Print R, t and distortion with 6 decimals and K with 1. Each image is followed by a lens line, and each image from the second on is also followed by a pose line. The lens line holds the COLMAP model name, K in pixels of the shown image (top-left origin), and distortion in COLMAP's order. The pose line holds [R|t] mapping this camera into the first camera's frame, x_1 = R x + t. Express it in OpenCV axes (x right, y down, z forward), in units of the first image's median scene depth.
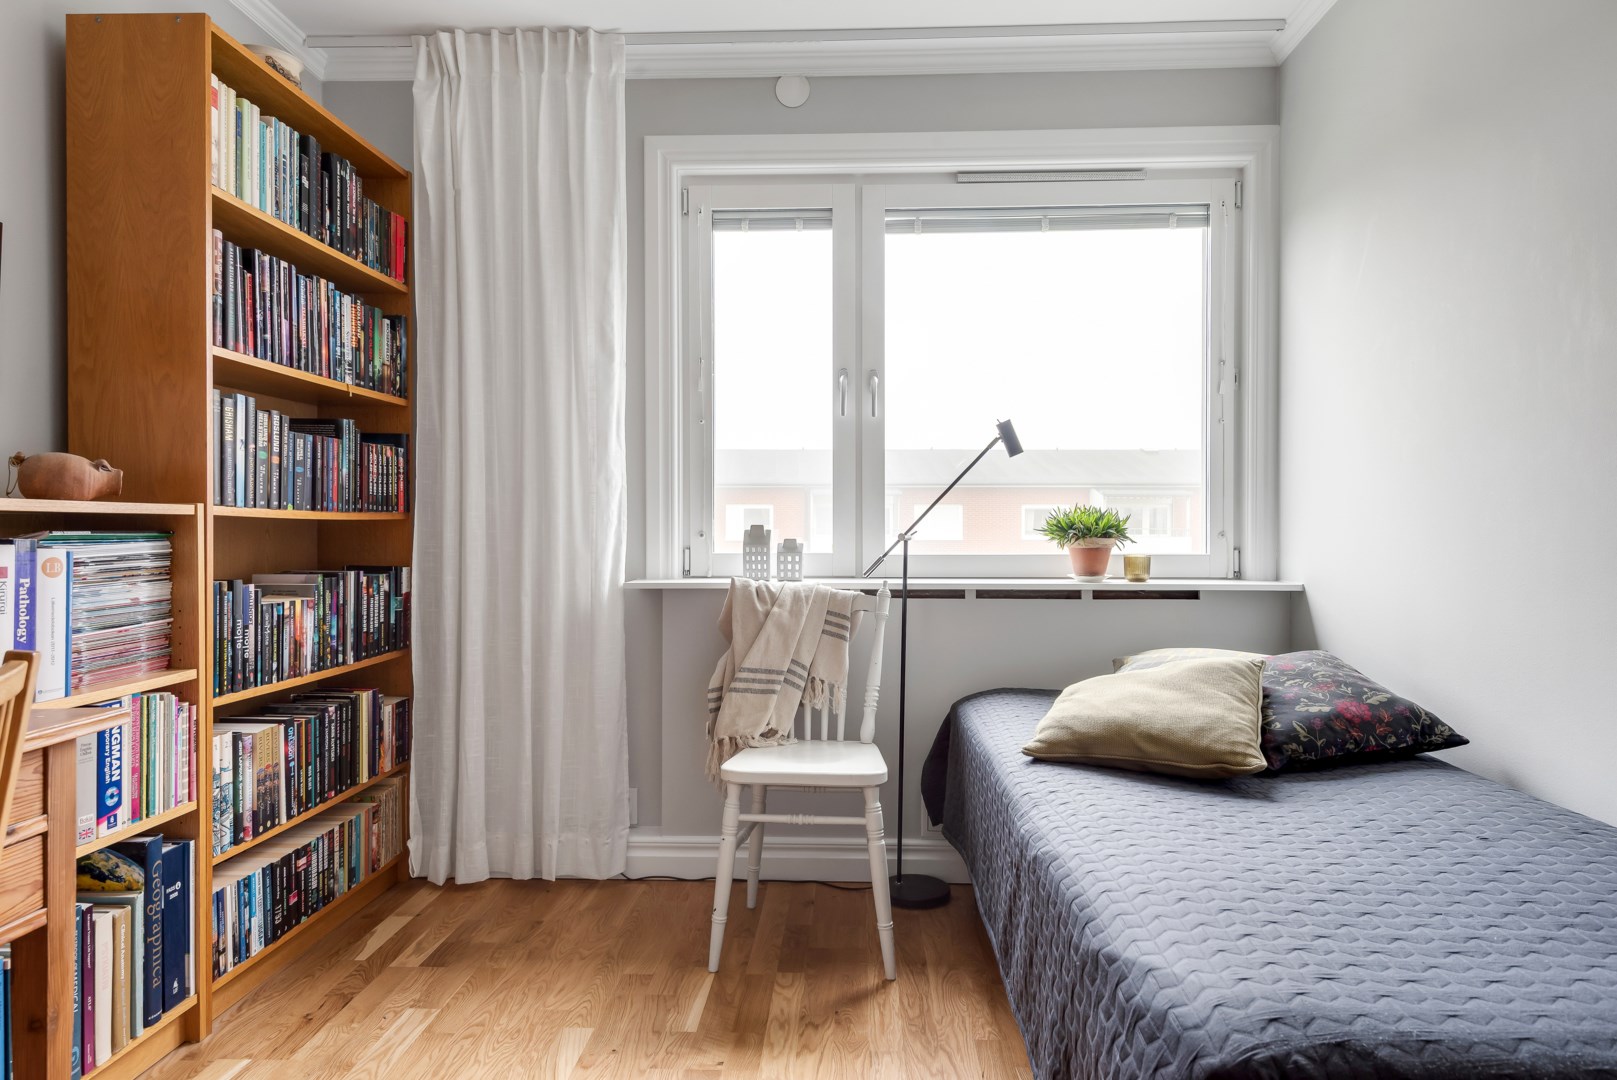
lens RADIAL K [[1016.2, 0, 808.5], [0, 1016.2, 540.0], [0, 0, 1]] dist [0.009477, 0.000740]
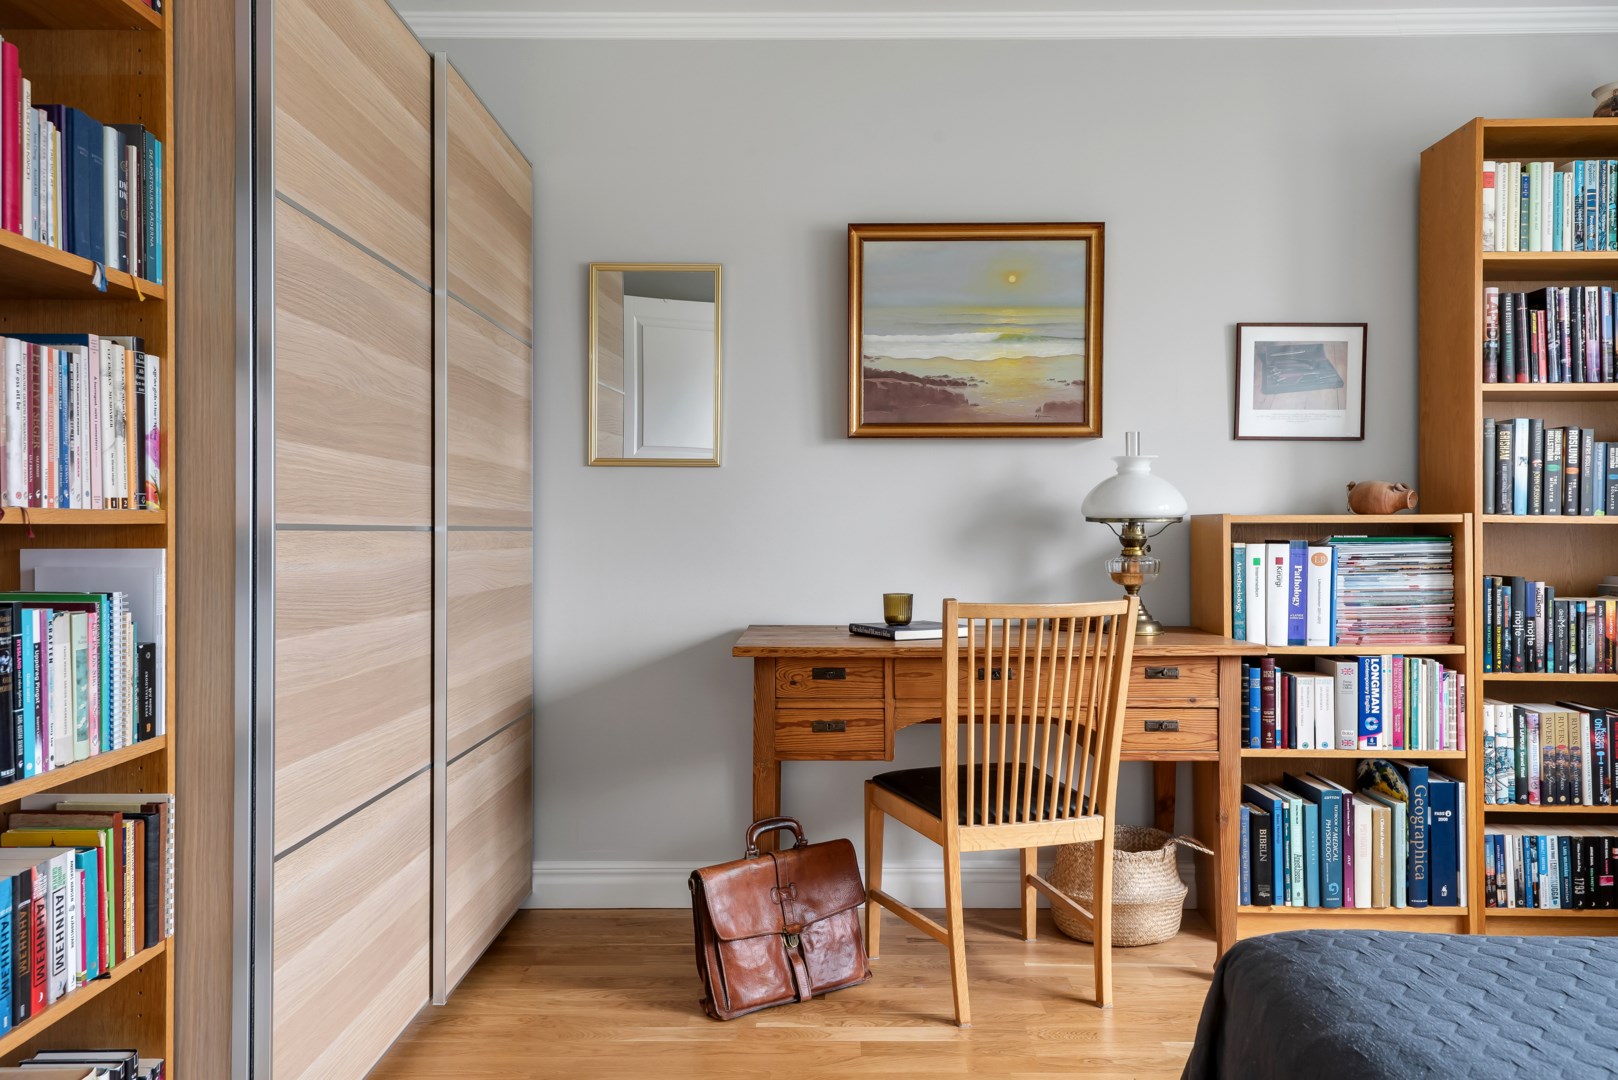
lens RADIAL K [[984.6, 0, 809.0], [0, 984.6, 540.0], [0, 0, 1]] dist [0.008498, -0.000343]
pose [[0.064498, 0.005672, -0.997902, 0.555838], [-0.009376, 0.999943, 0.005078, -0.001769], [0.997874, 0.009028, 0.064547, 0.119884]]
